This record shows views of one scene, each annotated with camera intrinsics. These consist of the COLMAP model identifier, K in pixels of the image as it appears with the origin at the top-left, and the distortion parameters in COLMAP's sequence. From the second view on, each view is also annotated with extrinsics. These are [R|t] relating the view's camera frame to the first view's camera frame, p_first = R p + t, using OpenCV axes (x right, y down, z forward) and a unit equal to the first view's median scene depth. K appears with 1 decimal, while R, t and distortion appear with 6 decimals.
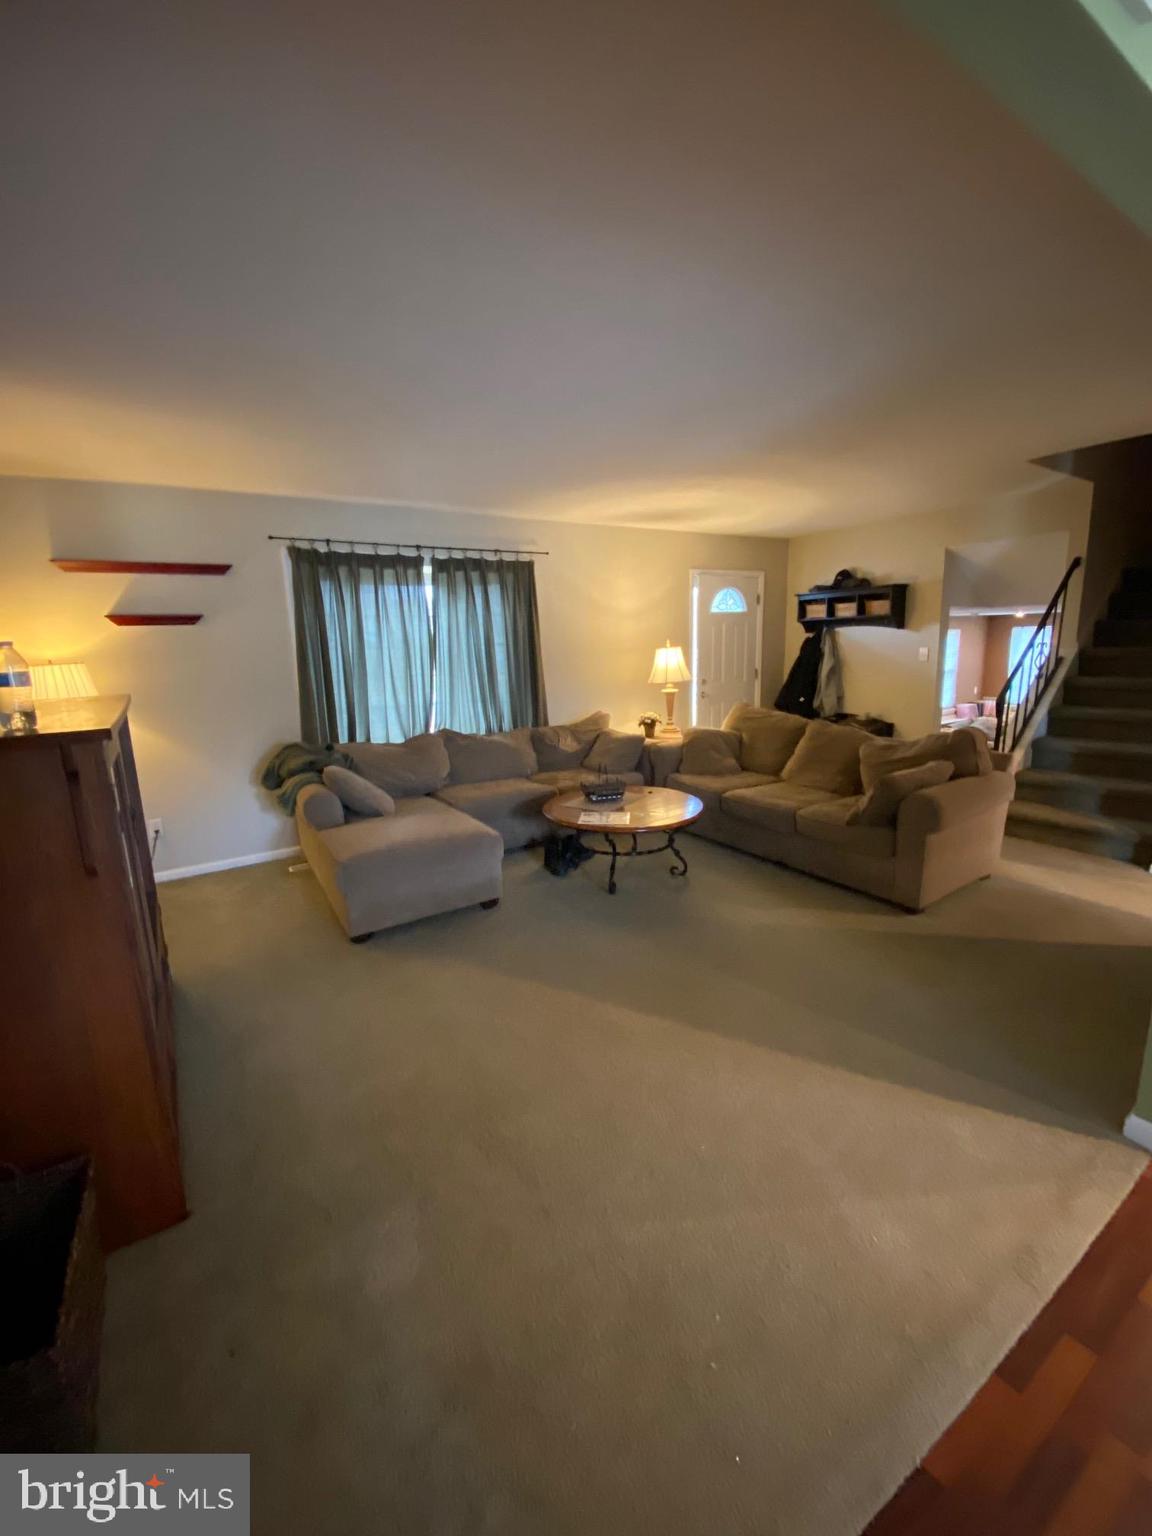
lens RADIAL K [[611.0, 0, 577.9], [0, 611.0, 763.3], [0, 0, 1]] dist [0.019701, -0.014412]
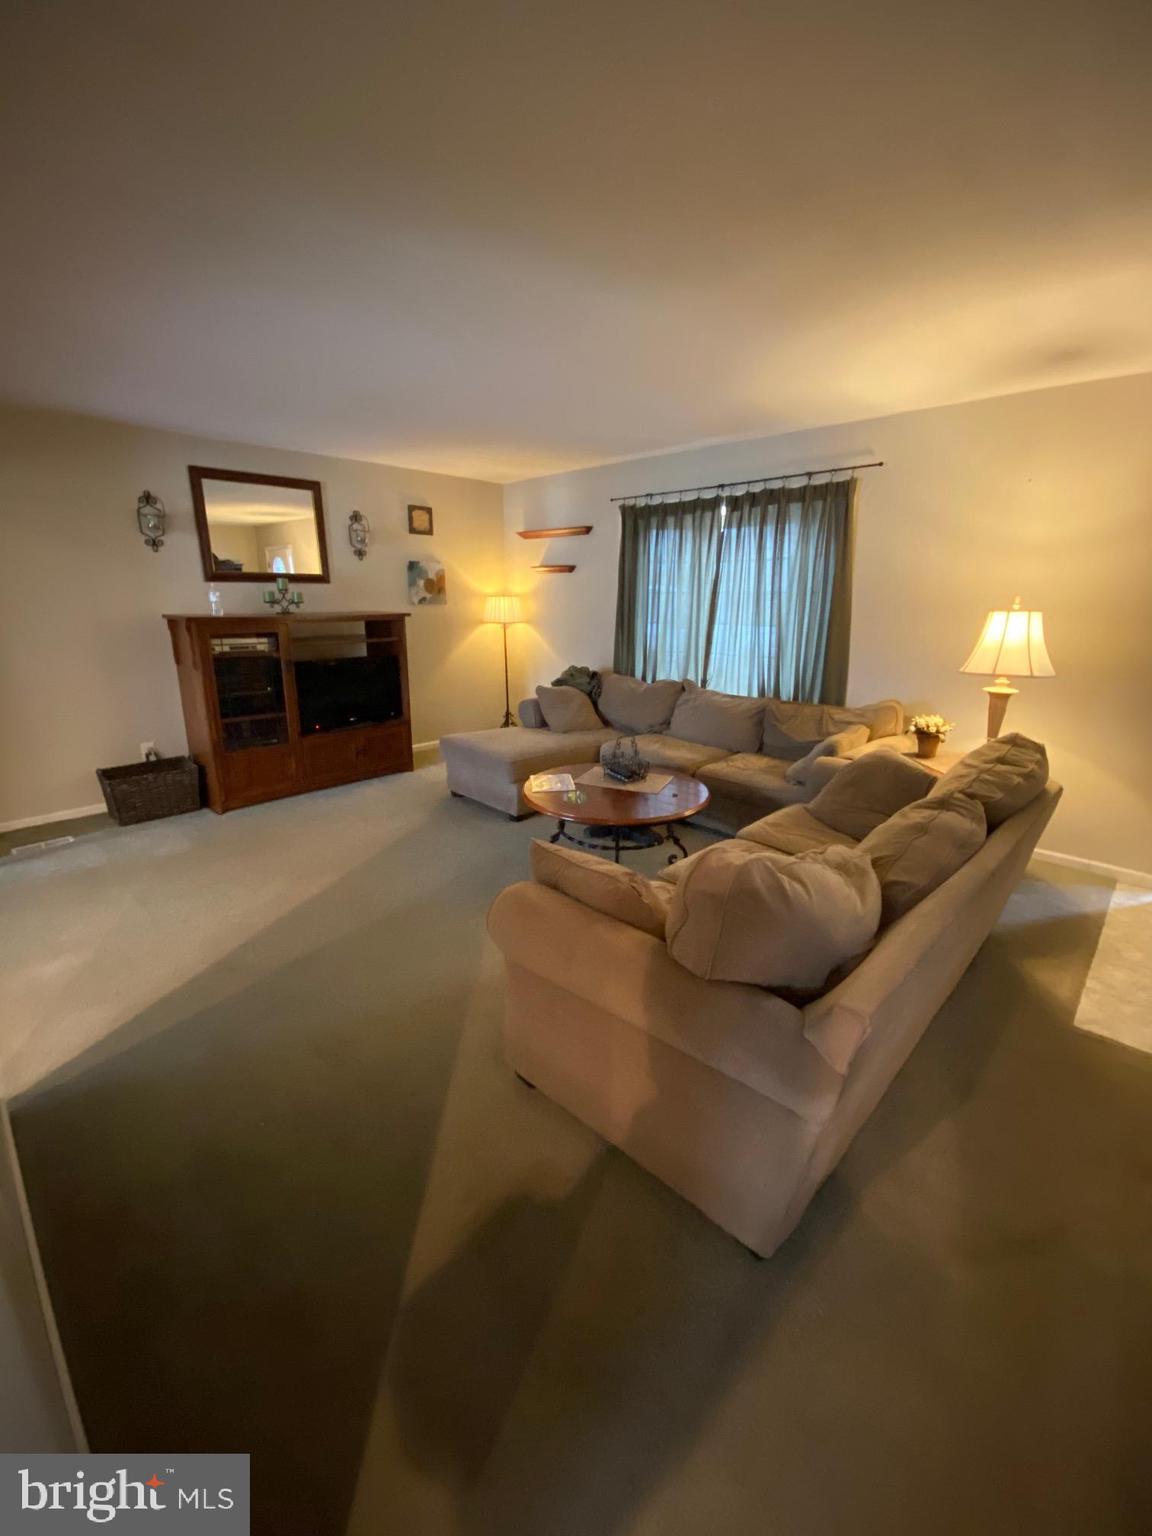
lens RADIAL K [[621.9, 0, 577.5], [0, 621.9, 768.1], [0, 0, 1]] dist [0.011590, -0.016112]
pose [[0.219318, 0.300191, -0.928324, 0.719741], [-0.191574, 0.946217, 0.260717, -0.148255], [0.956660, 0.120663, 0.265031, 0.582520]]
